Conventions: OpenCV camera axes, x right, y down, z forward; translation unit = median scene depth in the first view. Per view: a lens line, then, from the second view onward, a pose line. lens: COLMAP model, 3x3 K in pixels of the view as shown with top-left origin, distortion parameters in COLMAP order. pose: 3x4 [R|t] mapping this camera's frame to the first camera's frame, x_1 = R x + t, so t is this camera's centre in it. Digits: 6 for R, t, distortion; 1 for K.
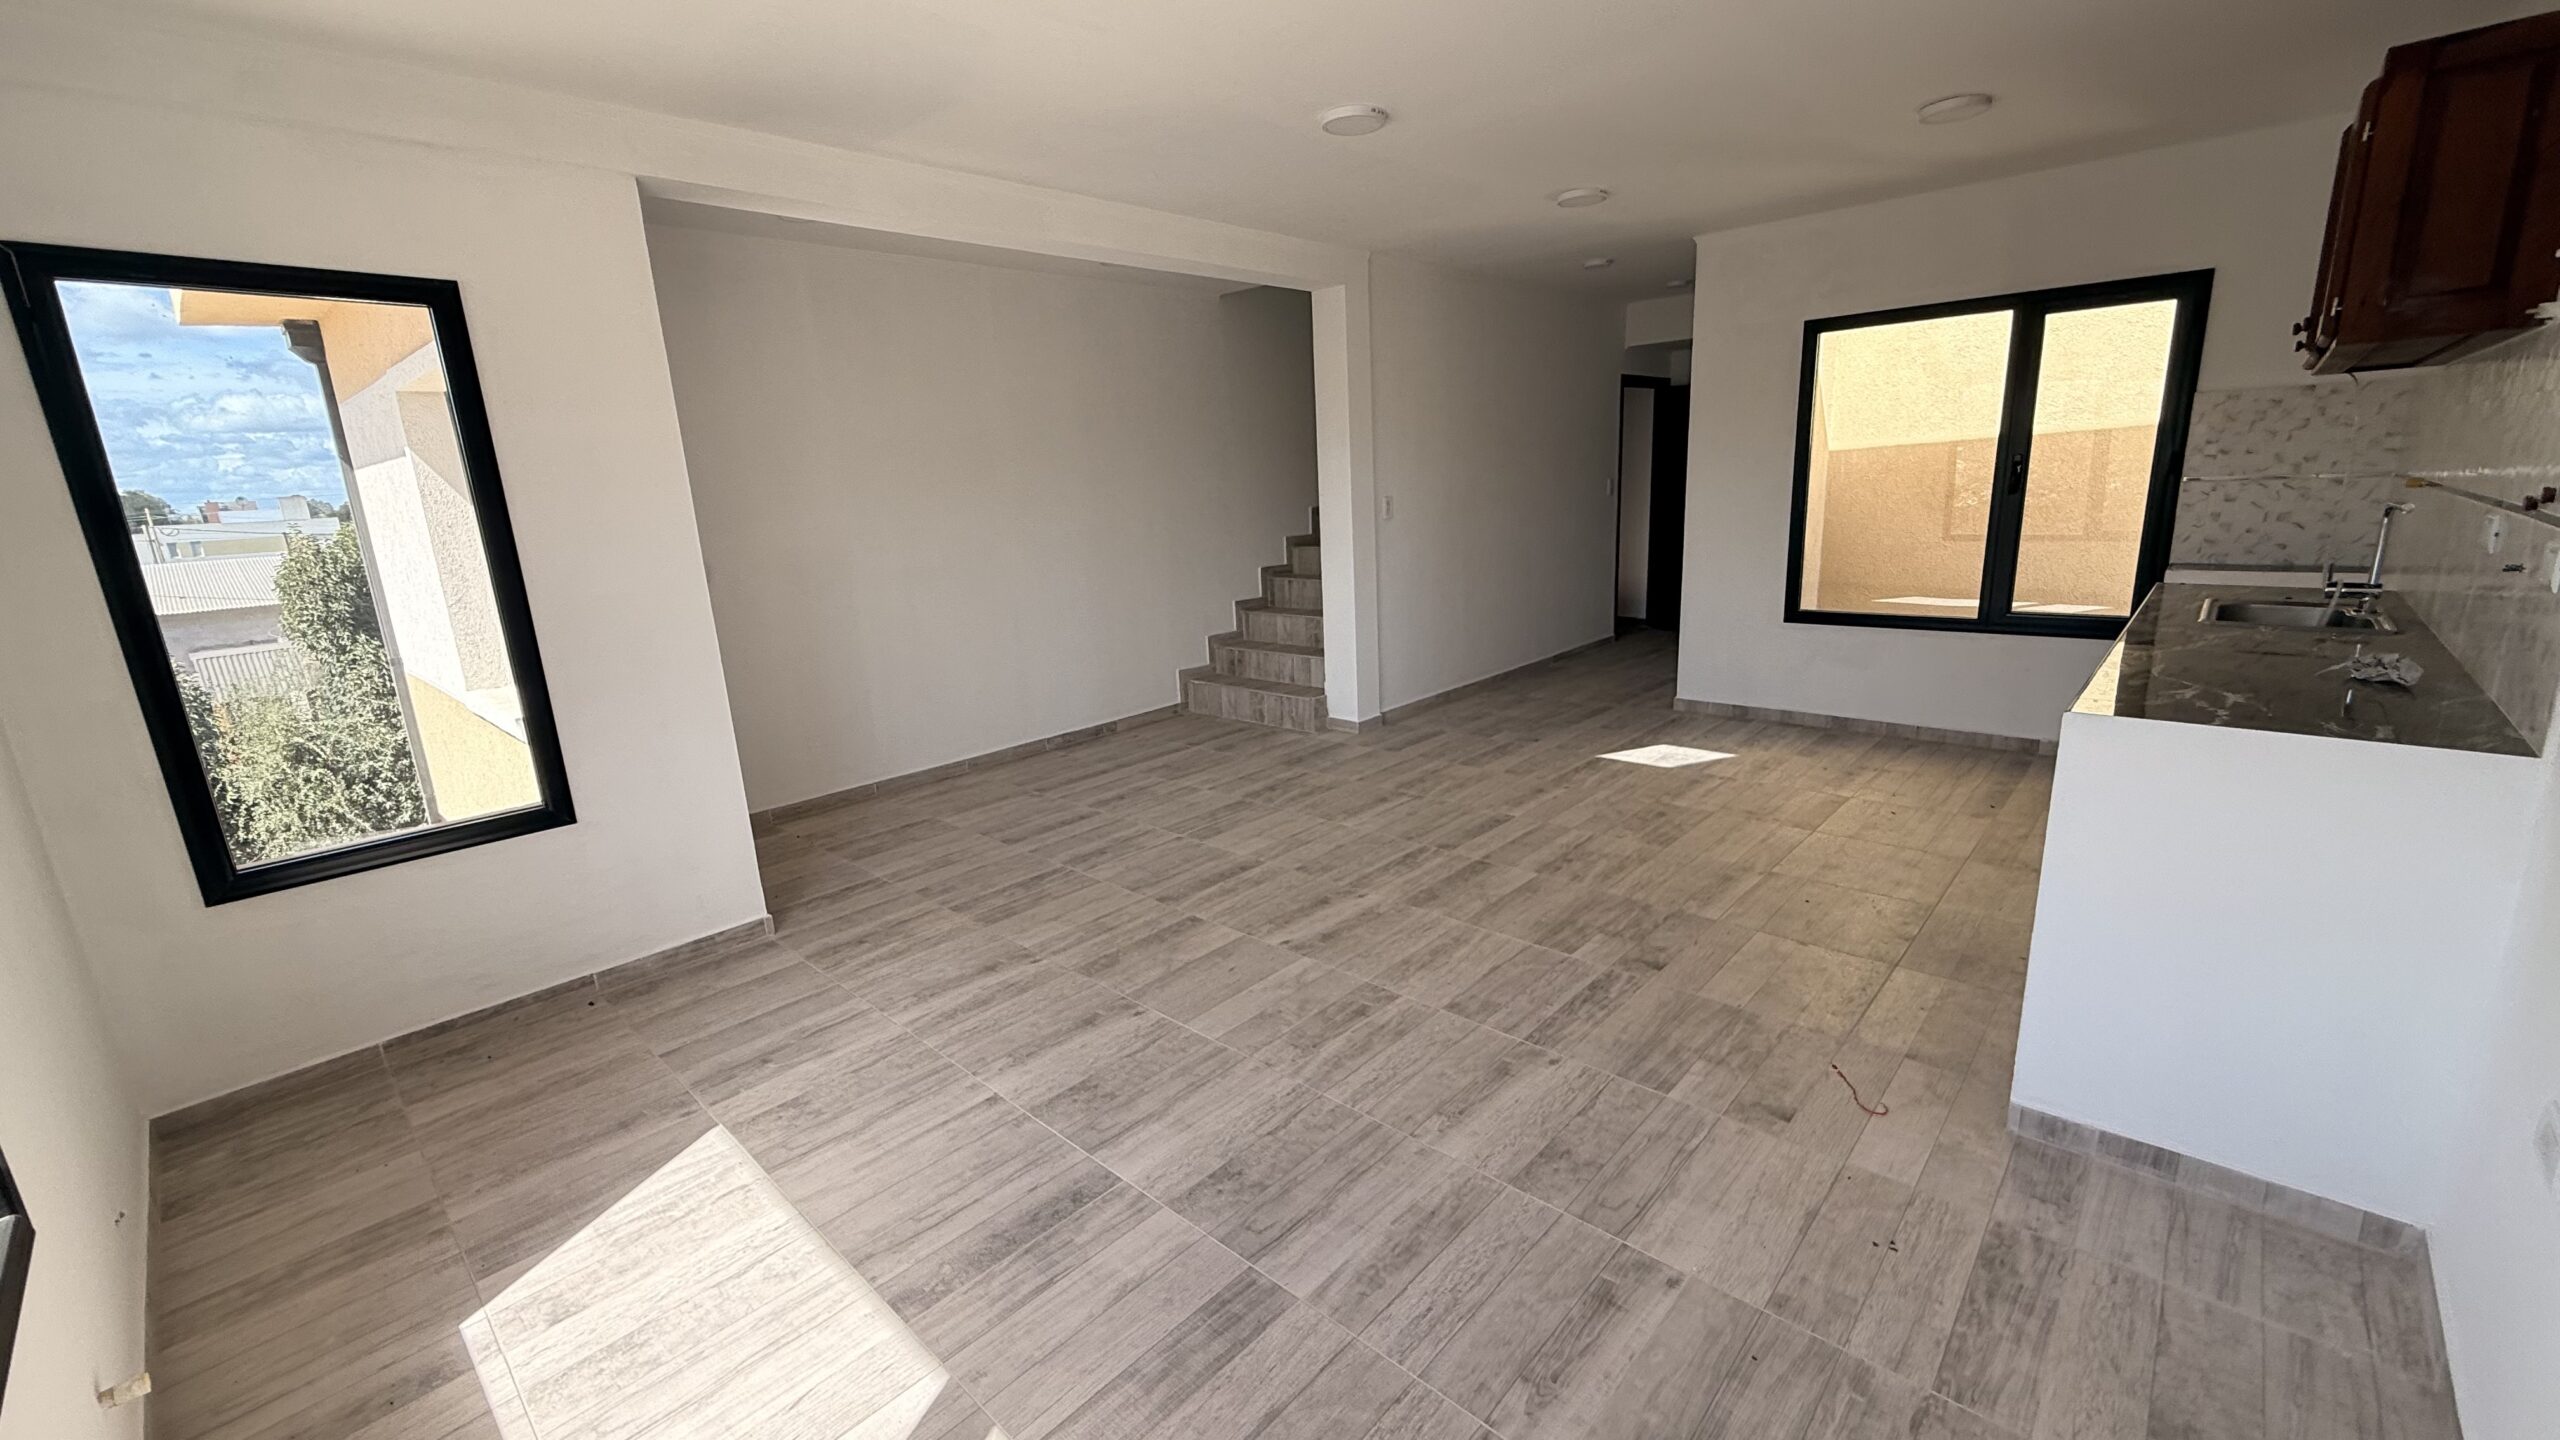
lens RADIAL K [[1021.4, 0, 1275.5], [0, 1021.4, 717.0], [0, 0, 1]] dist [-0.001278, 0.000399]
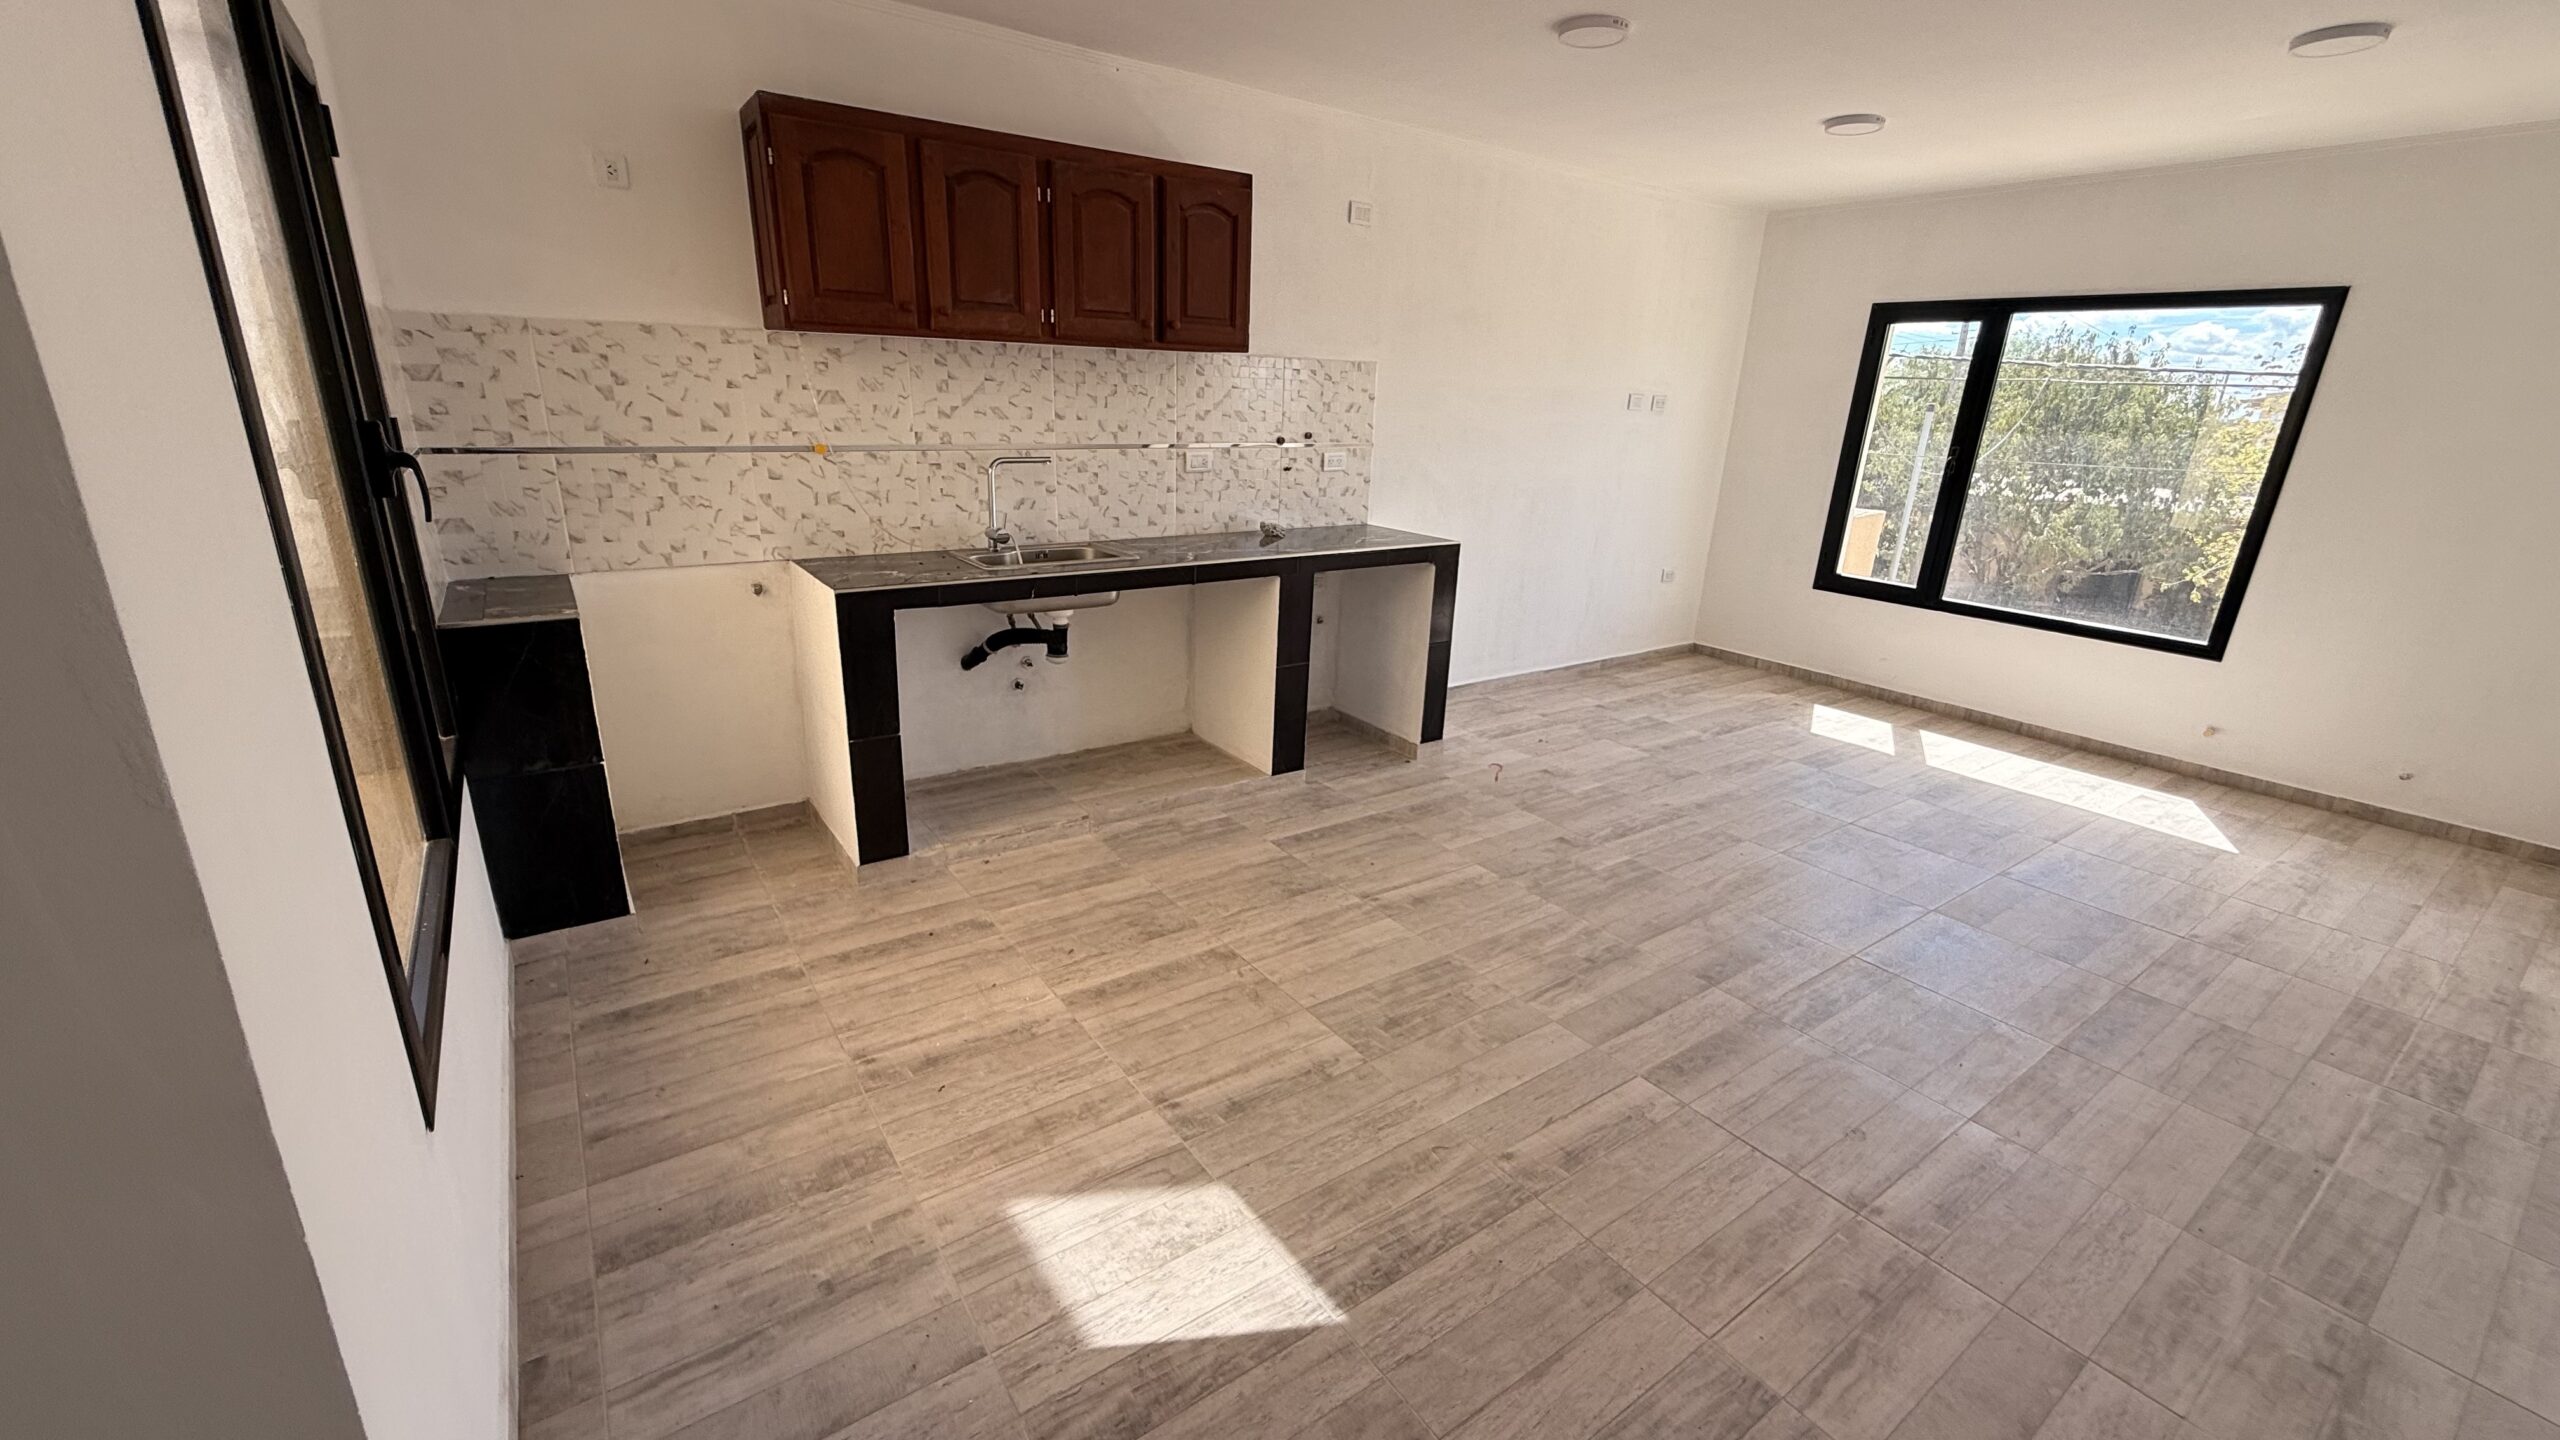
lens RADIAL K [[1021.4, 0, 1285.1], [0, 1021.4, 721.5], [0, 0, 1]] dist [-0.001278, 0.000399]
pose [[-0.980602, -0.048906, 0.189811, 0.373475], [0.055483, 0.859512, 0.508096, -0.405672], [-0.187994, 0.508771, -0.840125, 1.587956]]
